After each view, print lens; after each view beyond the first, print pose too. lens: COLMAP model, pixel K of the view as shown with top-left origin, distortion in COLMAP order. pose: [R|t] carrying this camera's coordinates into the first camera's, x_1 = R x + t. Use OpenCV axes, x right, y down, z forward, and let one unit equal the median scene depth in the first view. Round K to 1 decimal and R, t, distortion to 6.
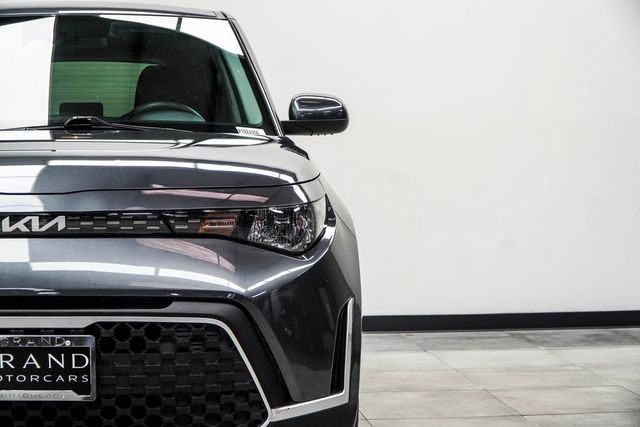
lens RADIAL K [[1370.8, 0, 333.8], [0, 1370.8, 256.9], [0, 0, 1]] dist [-0.378193, 0.000000]
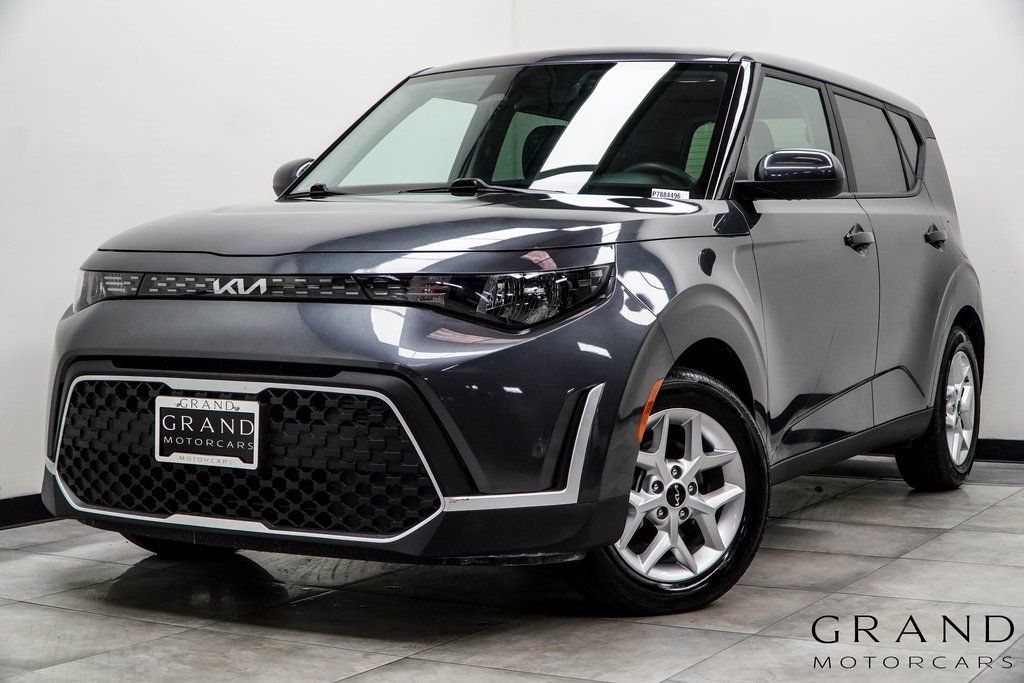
lens RADIAL K [[1609.9, 0, 538.4], [0, 1609.9, 324.0], [0, 0, 1]] dist [-0.111491, 0.000000]
pose [[0.819331, 0.022465, -0.572880, 0.567892], [-0.038571, 0.999128, -0.015985, 0.011797], [0.572021, 0.035194, 0.819483, 0.156123]]
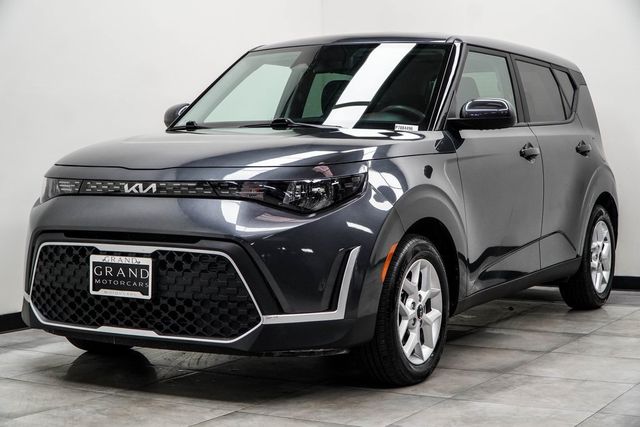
lens RADIAL K [[1061.9, 0, 319.5], [0, 1061.9, 214.4], [0, 0, 1]] dist [-0.076019, 0.000000]
pose [[0.801819, 0.028075, -0.596907, 0.646134], [-0.033867, 0.999425, 0.001514, -0.002150], [0.596607, 0.019002, 0.802309, 0.100621]]
